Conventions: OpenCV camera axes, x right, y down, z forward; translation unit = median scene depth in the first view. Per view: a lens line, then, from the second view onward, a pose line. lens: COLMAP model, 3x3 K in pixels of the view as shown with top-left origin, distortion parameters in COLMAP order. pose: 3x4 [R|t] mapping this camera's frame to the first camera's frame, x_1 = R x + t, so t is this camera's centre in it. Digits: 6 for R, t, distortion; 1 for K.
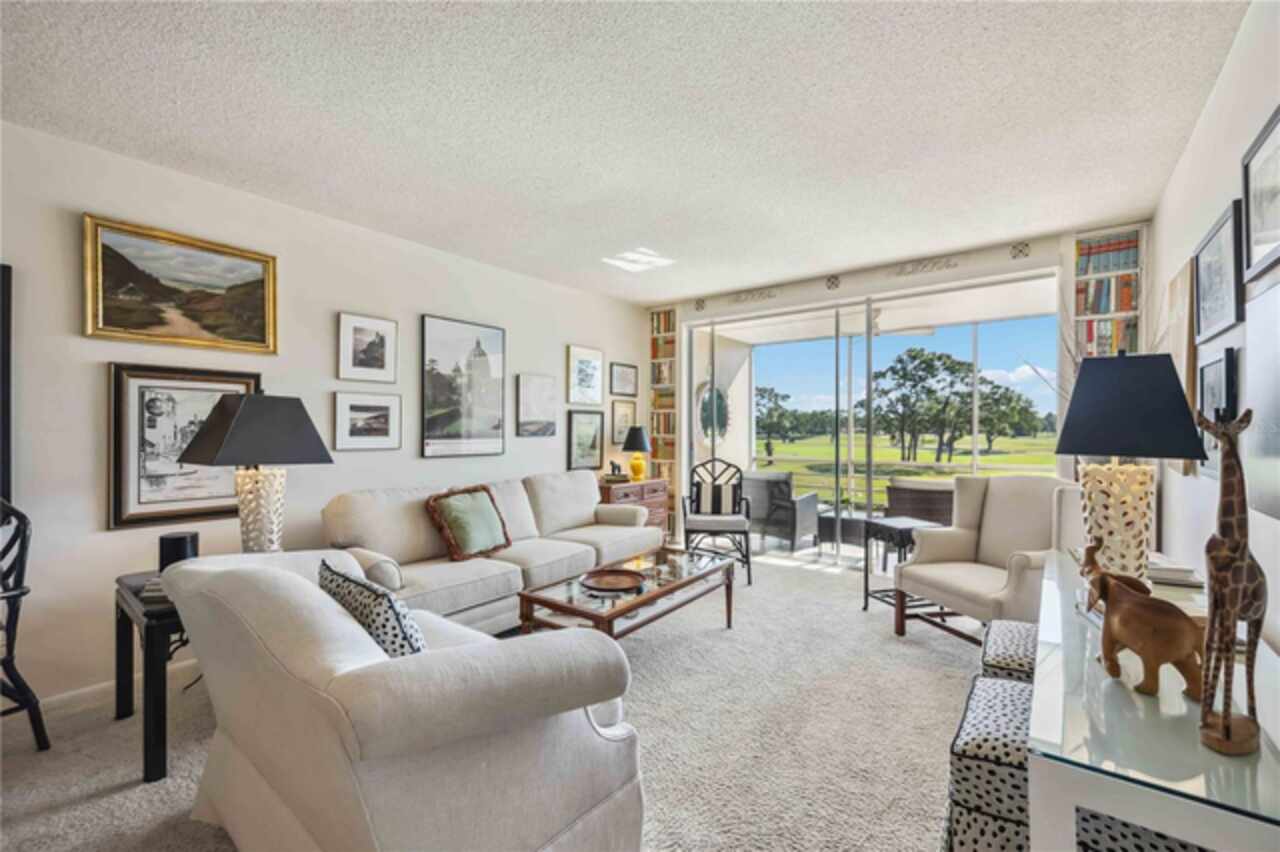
lens RADIAL K [[539.4, 0, 640.6], [0, 539.4, 424.2], [0, 0, 1]] dist [0.004359, 0.000927]
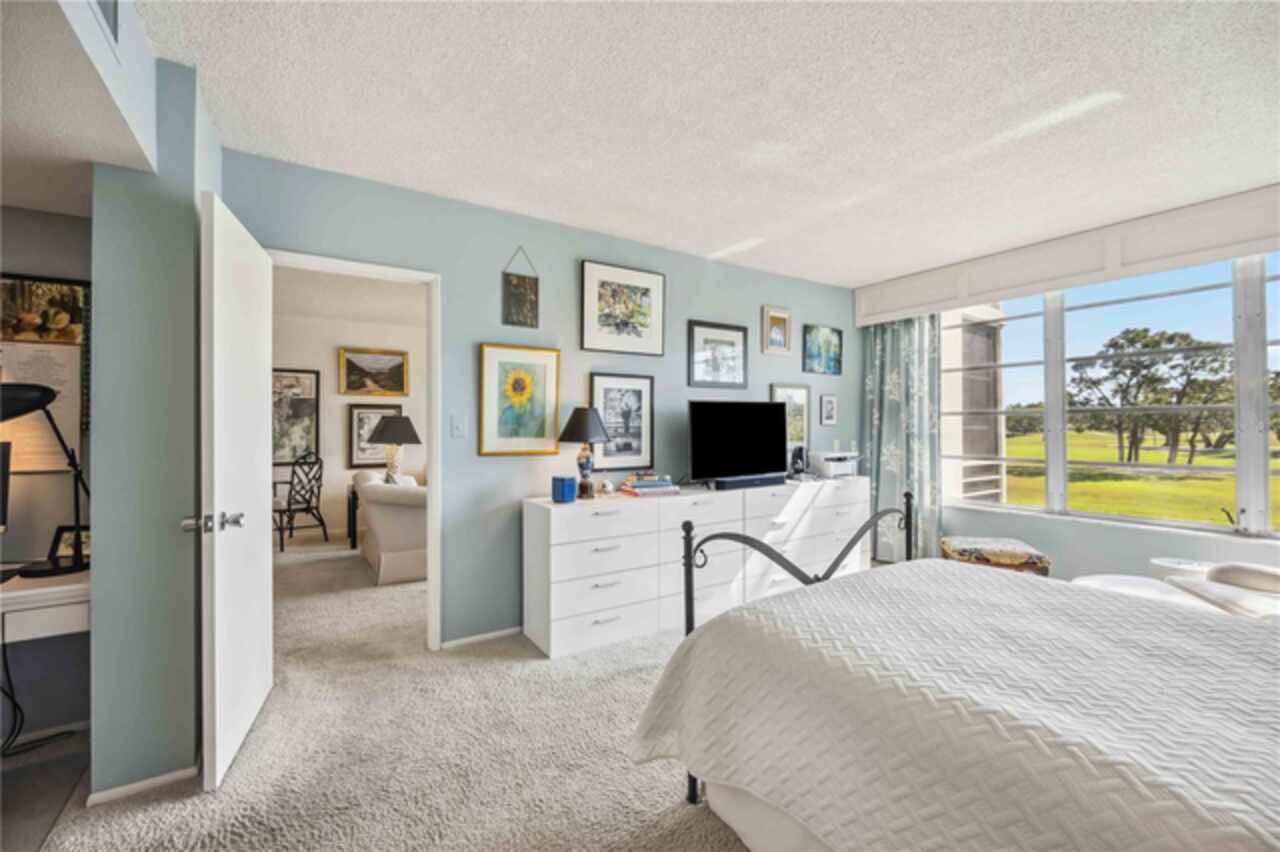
lens RADIAL K [[539.4, 0, 640.0], [0, 539.4, 413.9], [0, 0, 1]] dist [0.004359, 0.000927]
pose [[0.939724, -0.016860, -0.341519, 0.848408], [0.010630, 0.999741, -0.020105, 0.000147], [0.341769, 0.015263, 0.939660, -0.661142]]
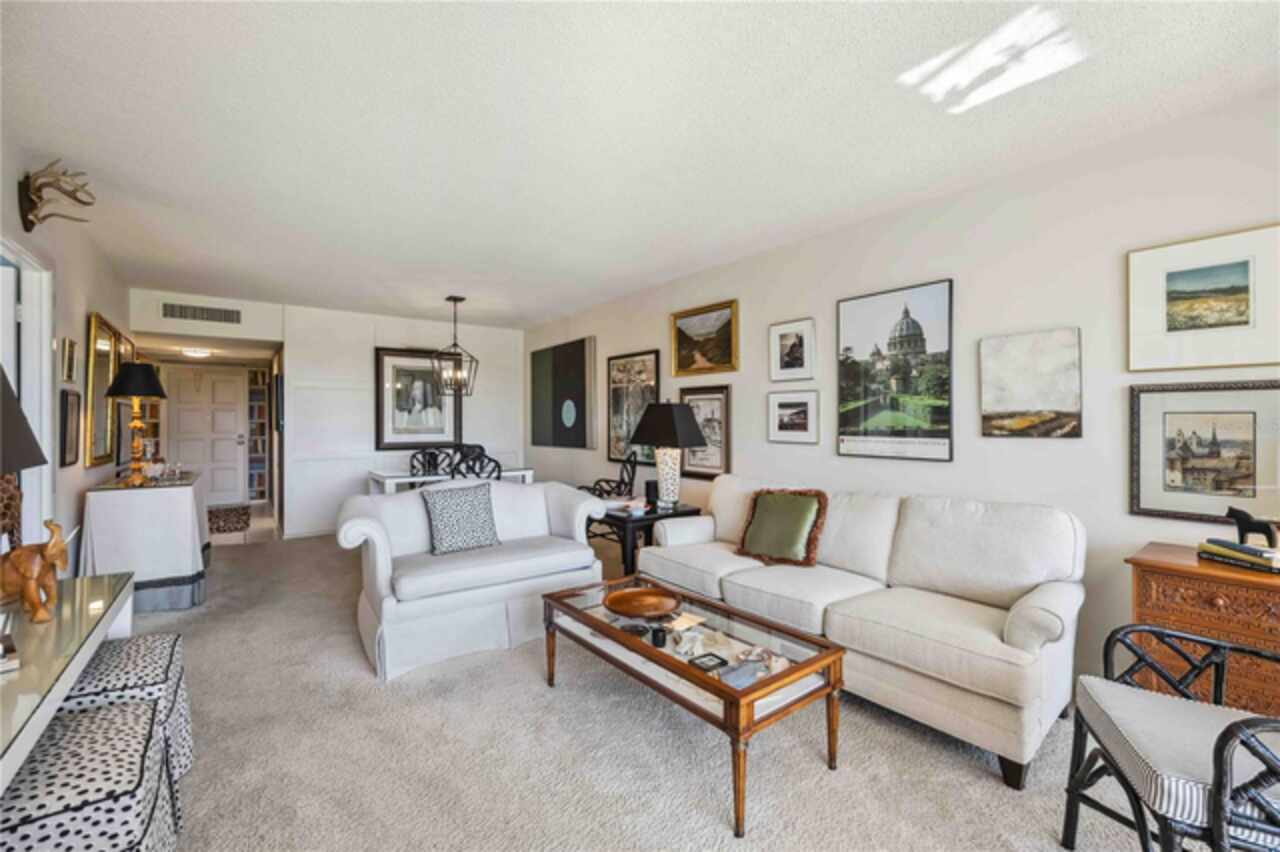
lens RADIAL K [[539.4, 0, 627.4], [0, 539.4, 418.3], [0, 0, 1]] dist [0.004359, 0.000927]
pose [[-0.276344, -0.016652, -0.960914, 0.625855], [-0.002443, 0.999859, -0.016624, 0.015848], [0.961056, -0.002246, -0.276346, 0.960621]]
